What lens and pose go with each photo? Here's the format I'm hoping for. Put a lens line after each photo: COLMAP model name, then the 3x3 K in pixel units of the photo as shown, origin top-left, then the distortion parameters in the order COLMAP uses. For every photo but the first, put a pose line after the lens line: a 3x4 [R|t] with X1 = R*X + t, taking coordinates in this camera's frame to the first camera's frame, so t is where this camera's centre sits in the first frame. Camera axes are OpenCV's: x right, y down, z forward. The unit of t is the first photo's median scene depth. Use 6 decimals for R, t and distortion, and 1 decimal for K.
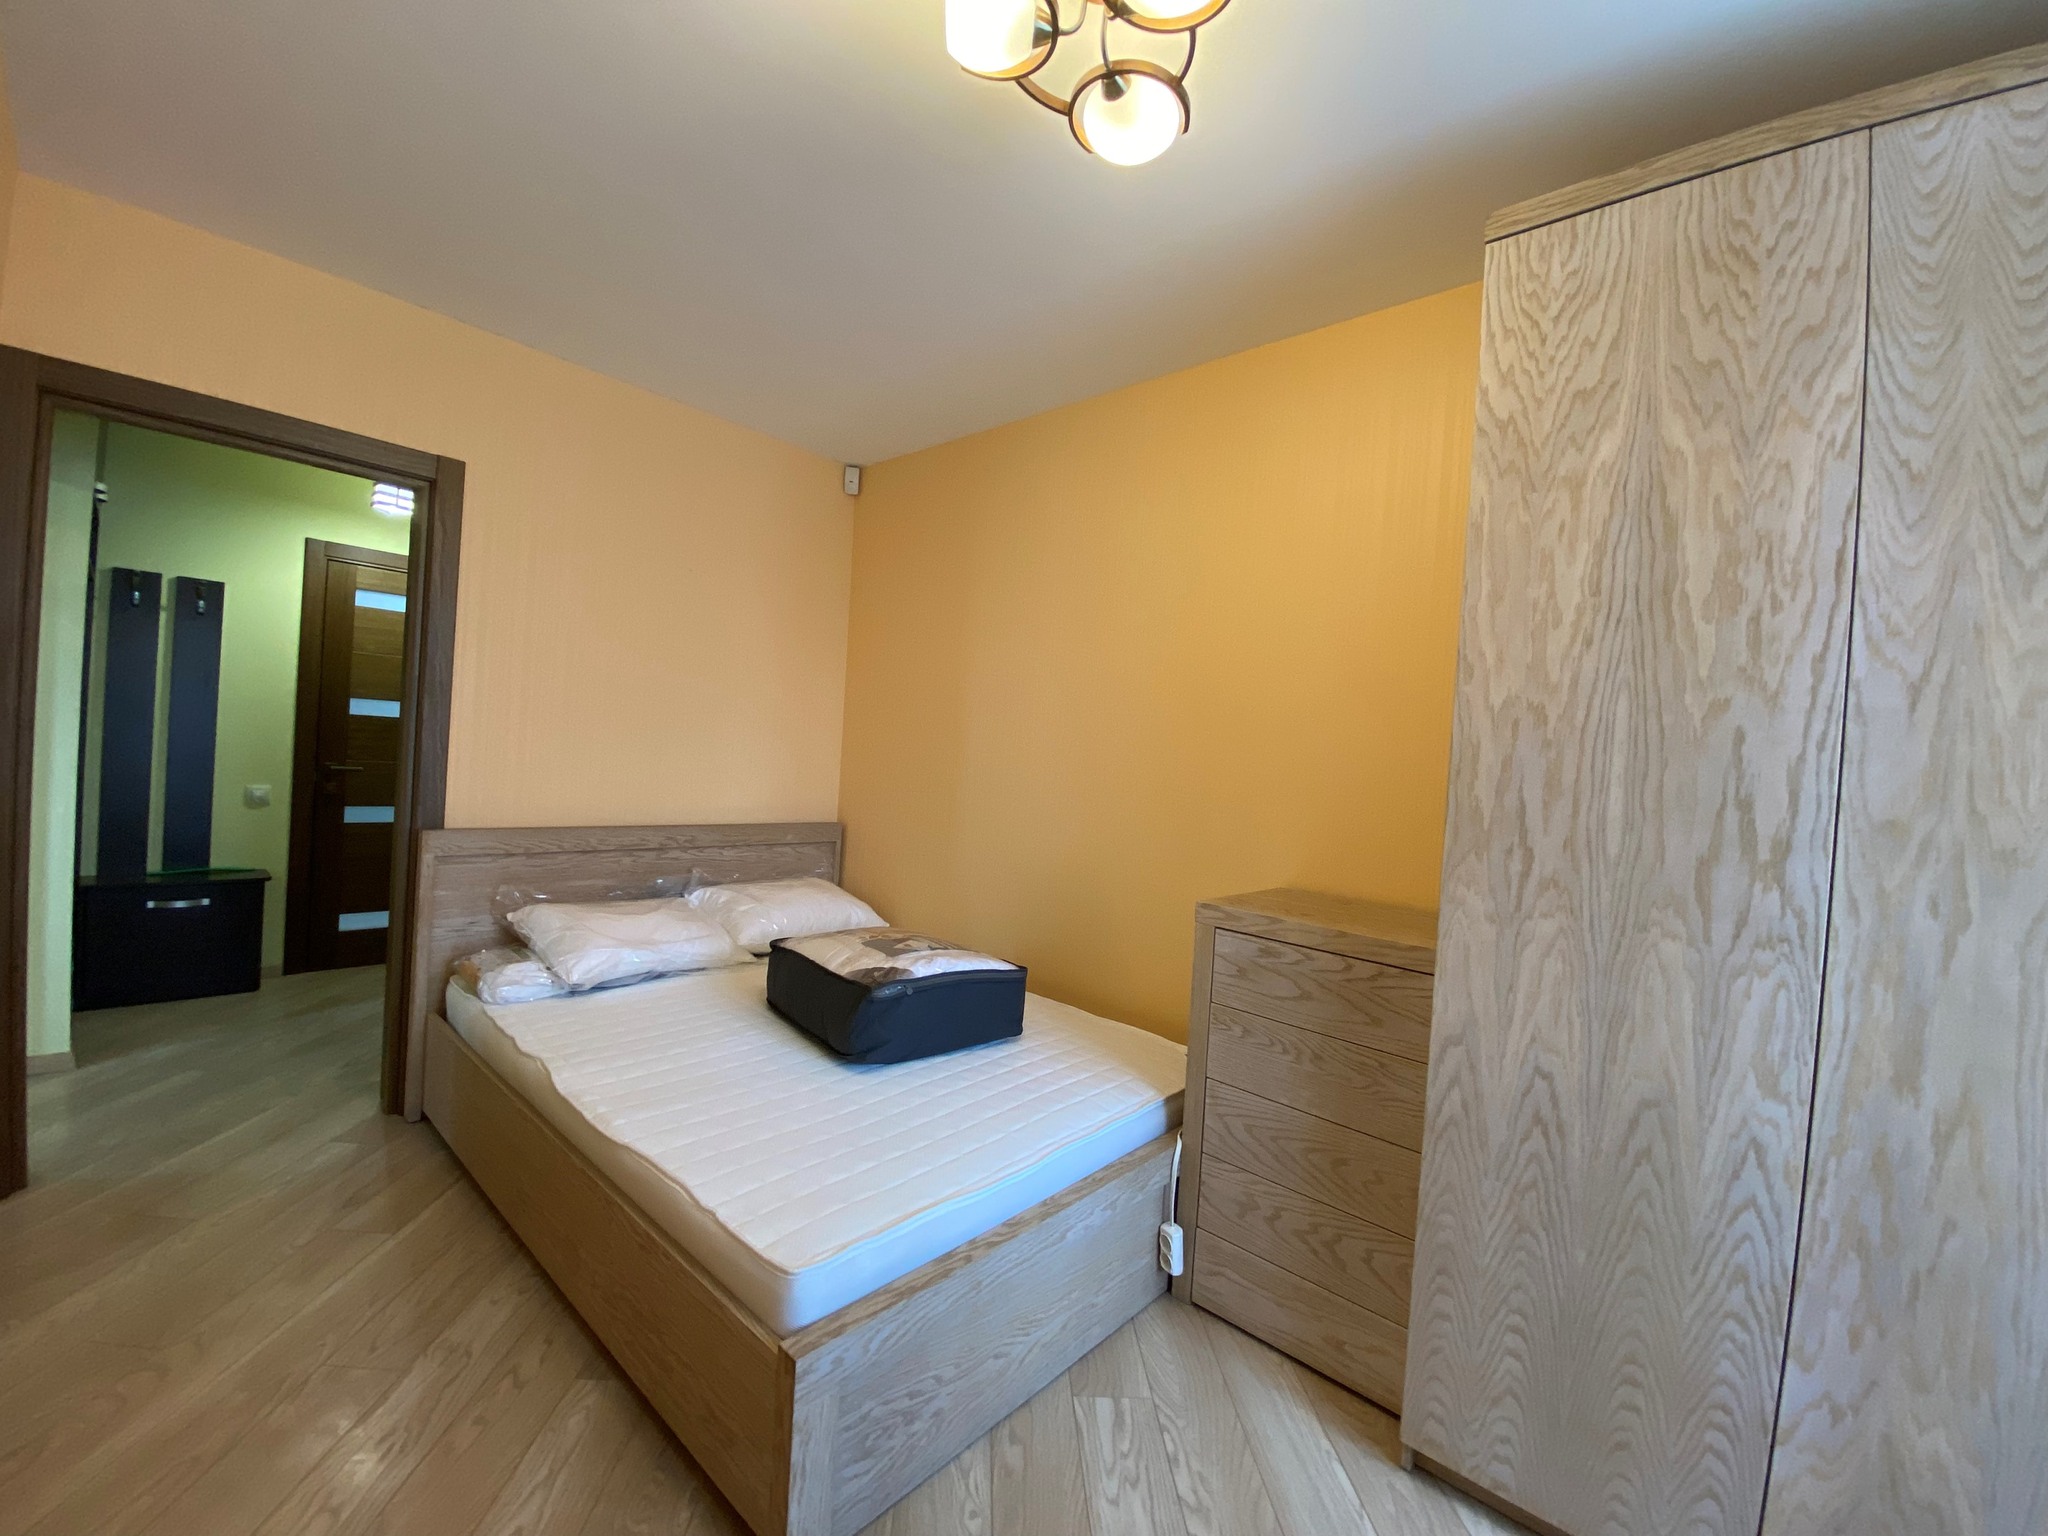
lens RADIAL K [[825.2, 0, 1024.0], [0, 825.2, 768.0], [0, 0, 1]] dist [0.034244, -0.026946]
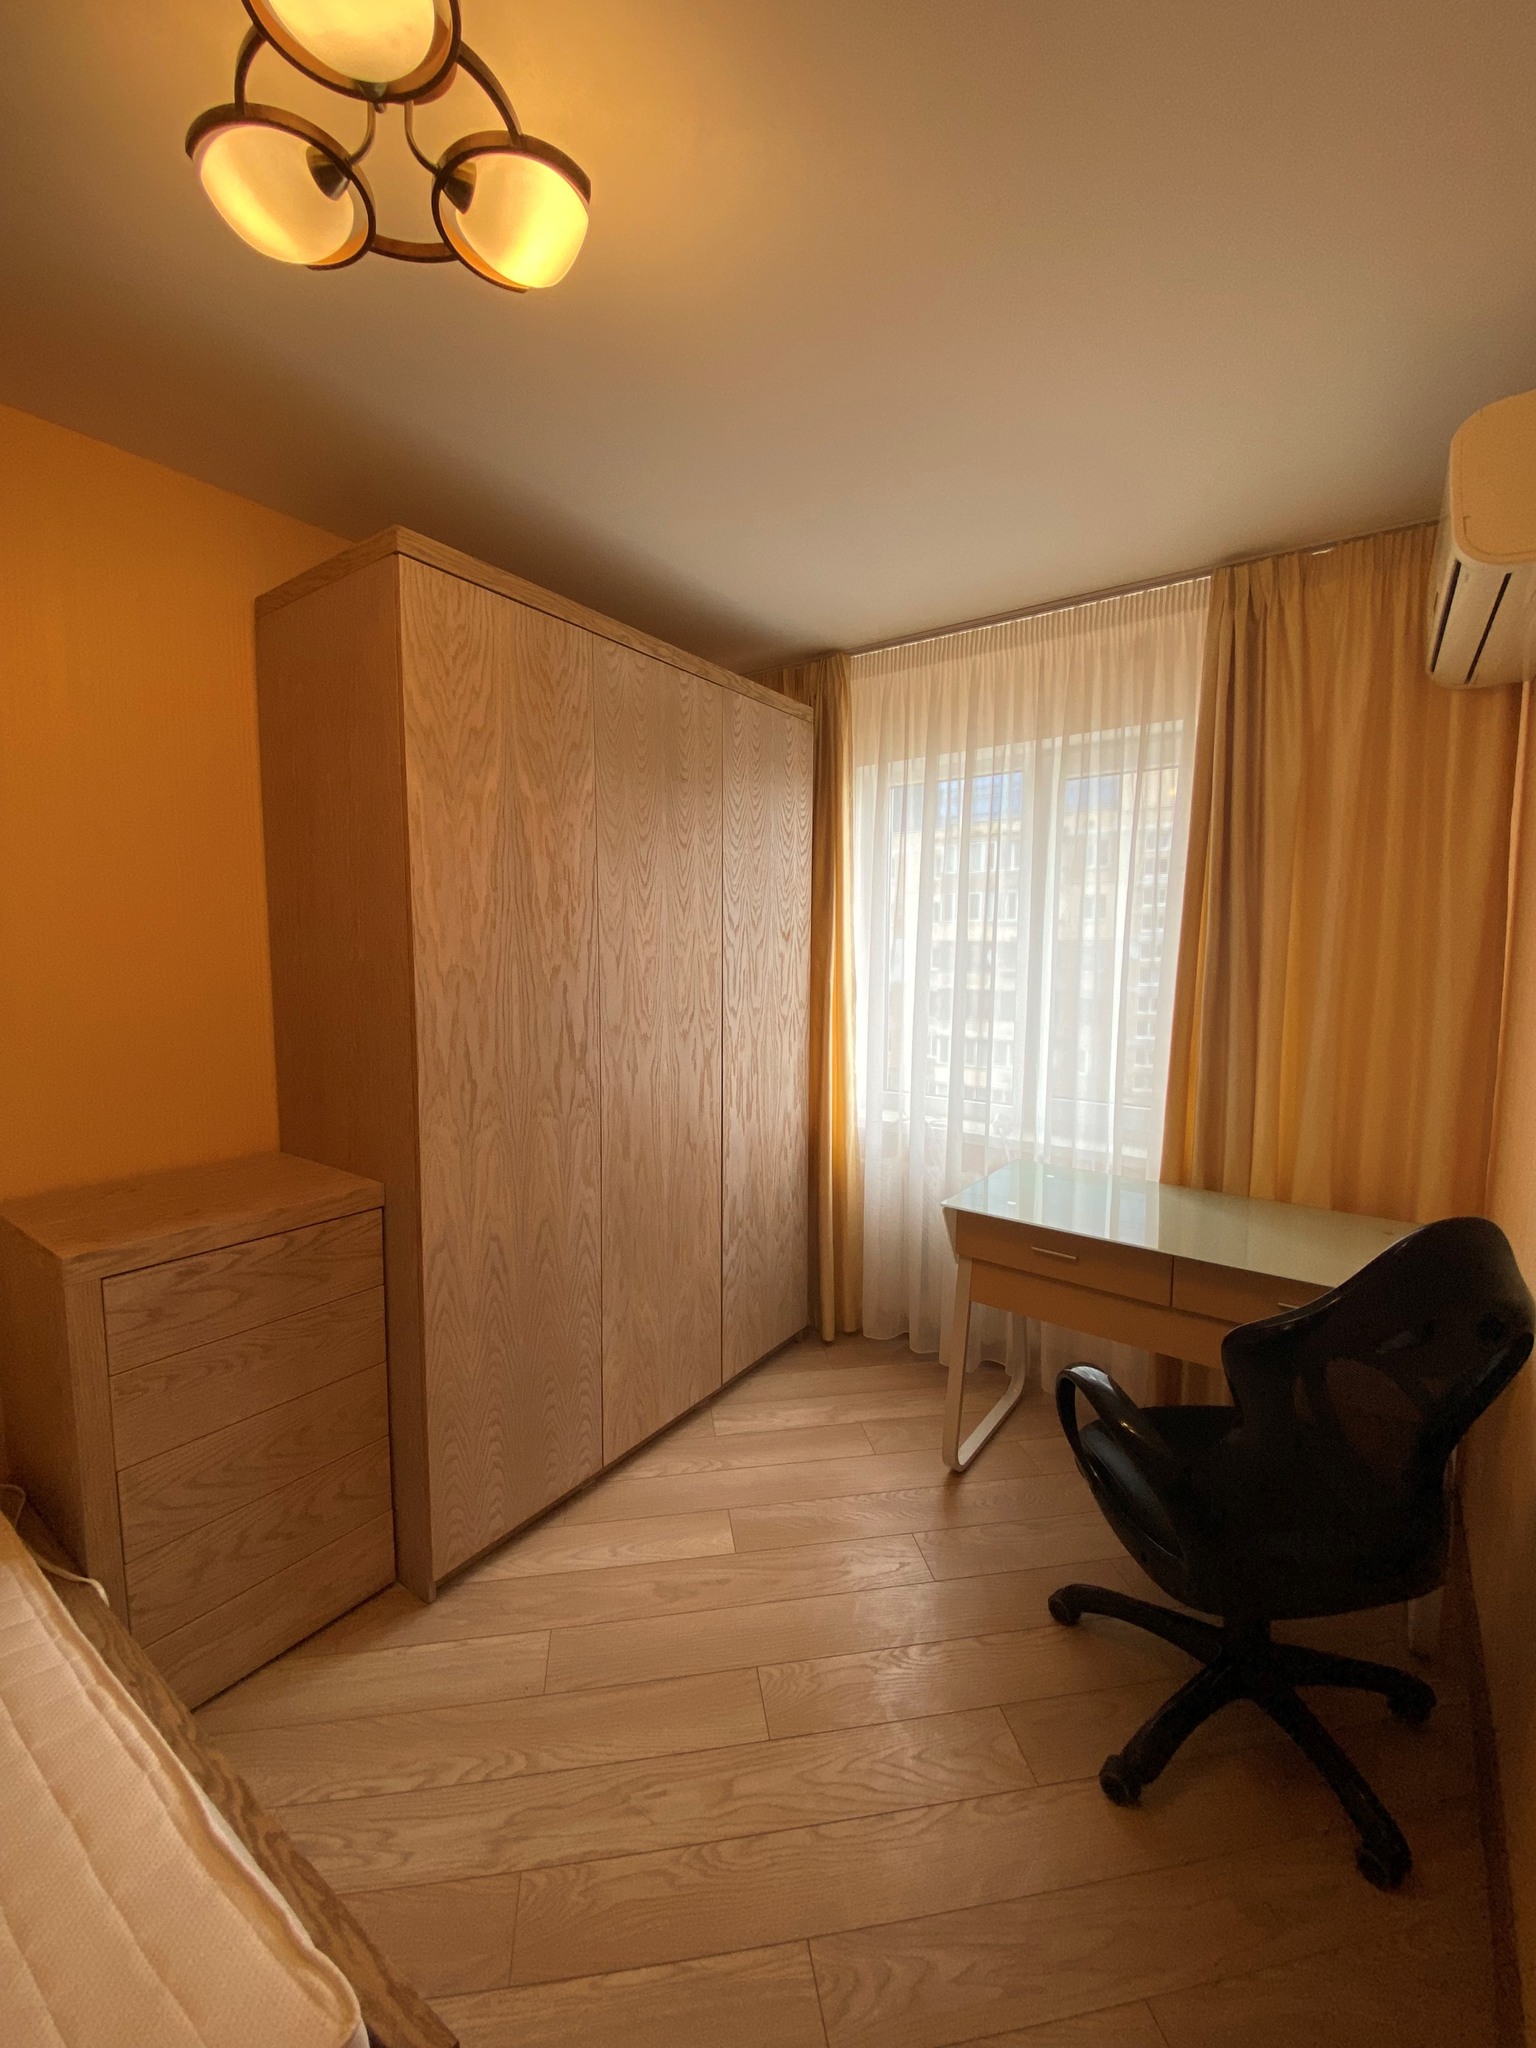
lens RADIAL K [[825.2, 0, 765.2], [0, 825.2, 1020.0], [0, 0, 1]] dist [0.034244, -0.026946]
pose [[-0.119750, -0.156956, 0.980319, -0.733494], [-0.003213, 0.987480, 0.157710, -0.211265], [-0.992799, 0.015736, -0.118755, 0.716617]]
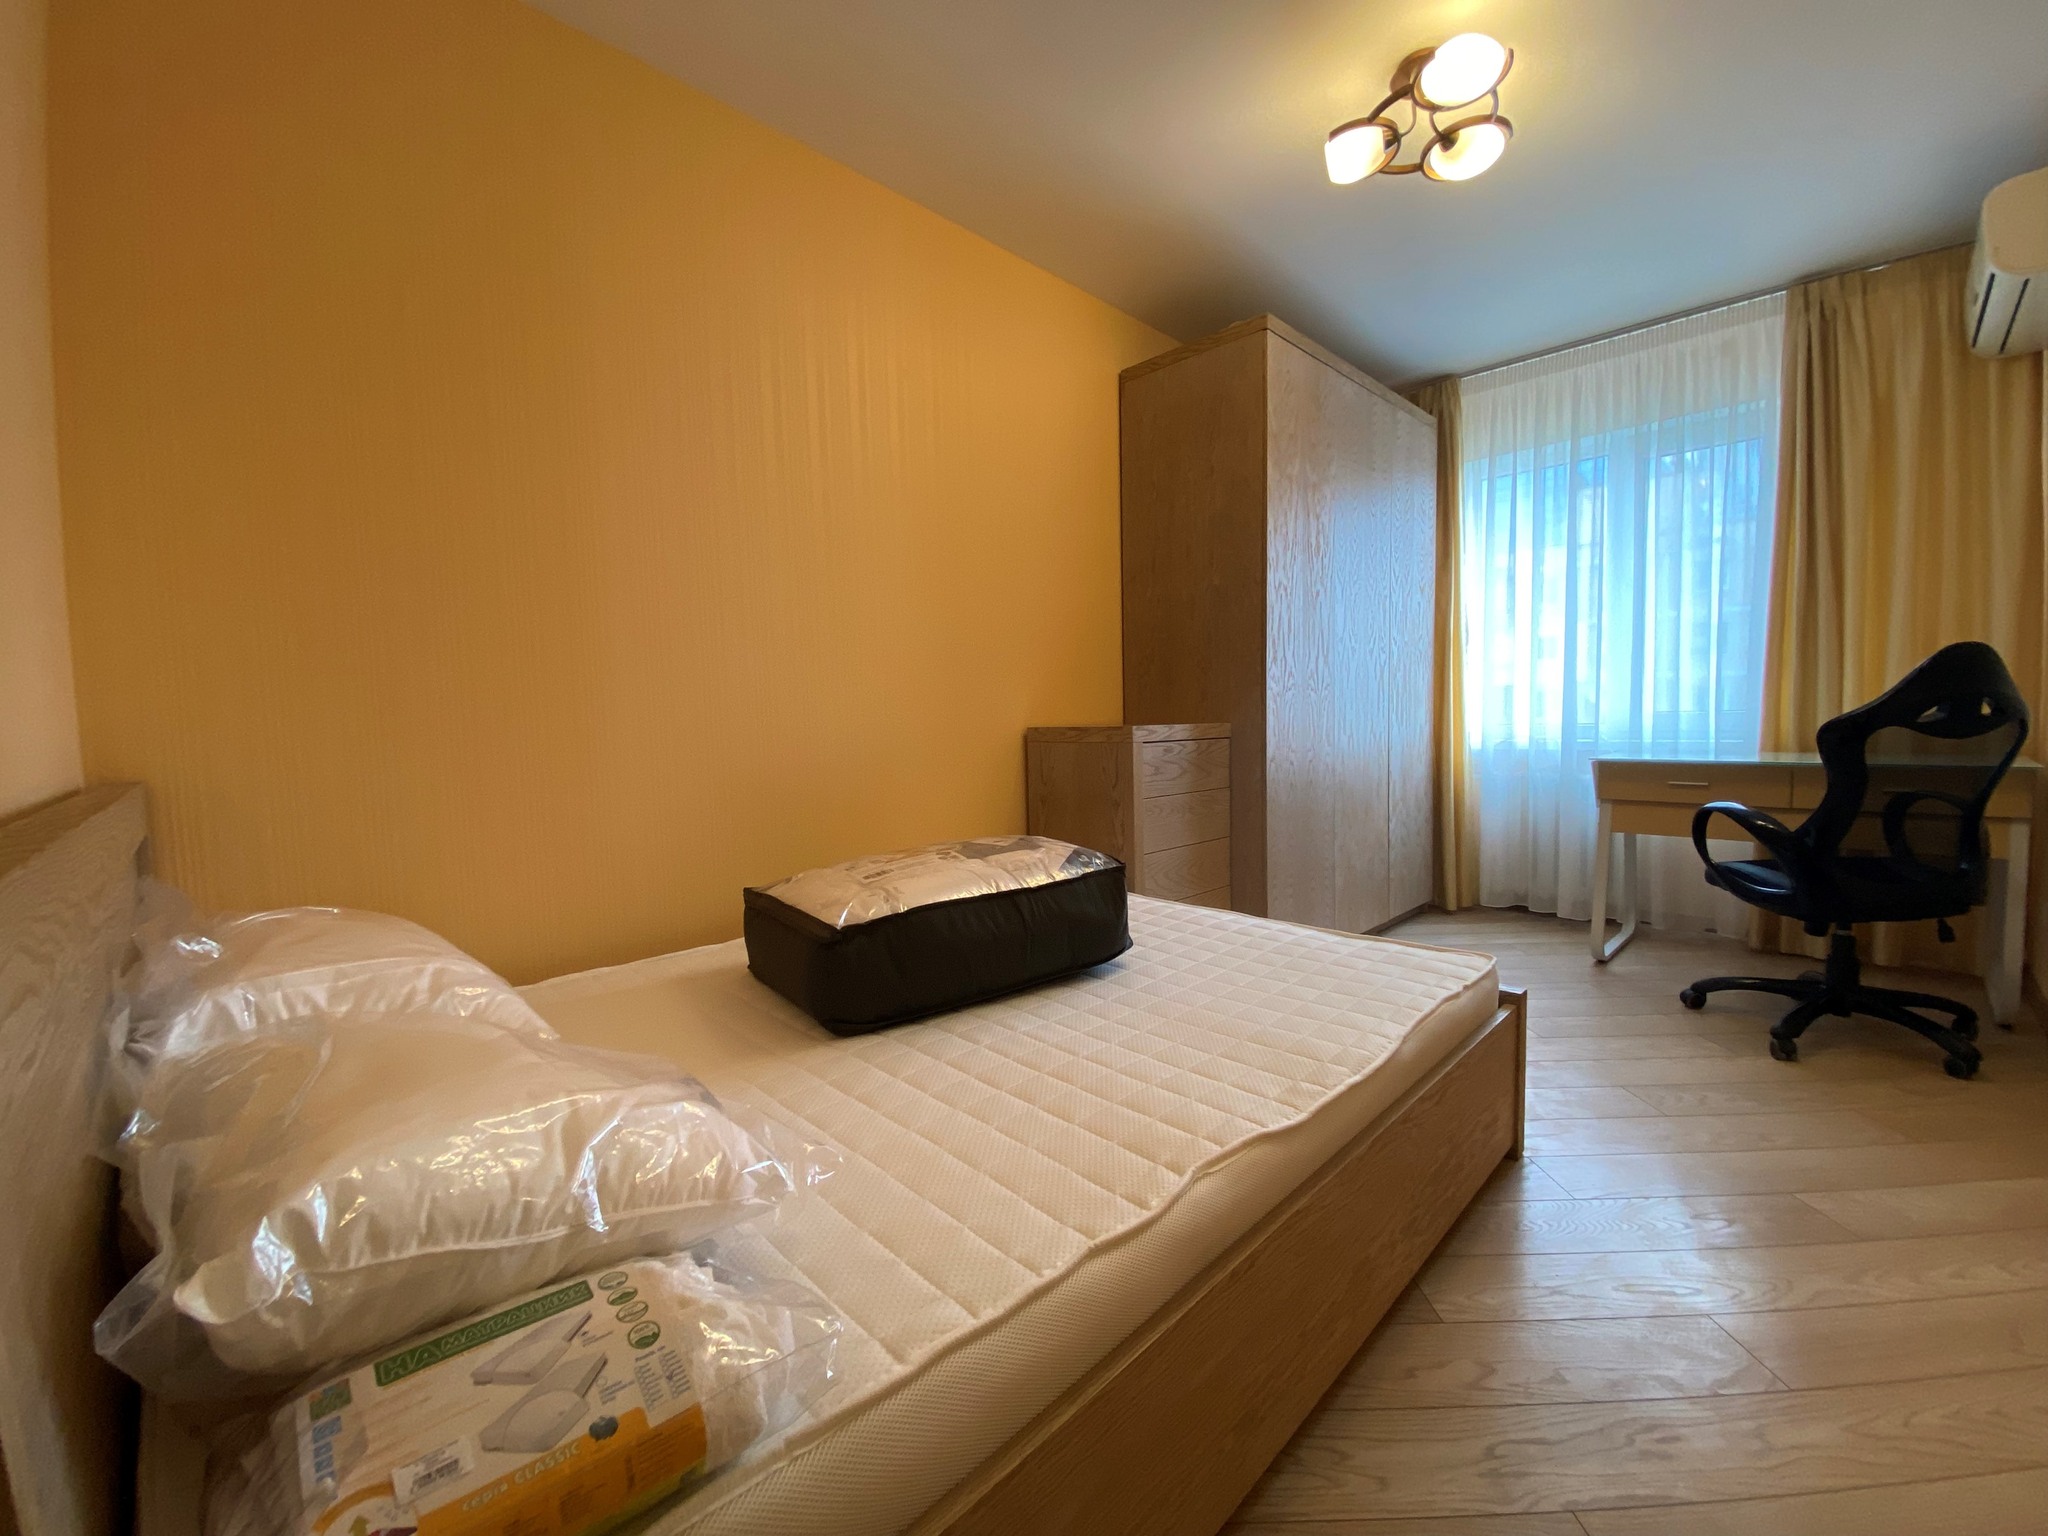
lens RADIAL K [[820.4, 0, 1024.0], [0, 820.4, 768.0], [0, 0, 1]] dist [0.015494, -0.017628]
pose [[0.051193, -0.133915, 0.989670, -1.513154], [0.037310, 0.990534, 0.132102, 0.076841], [-0.997992, 0.030162, 0.055705, 1.582788]]
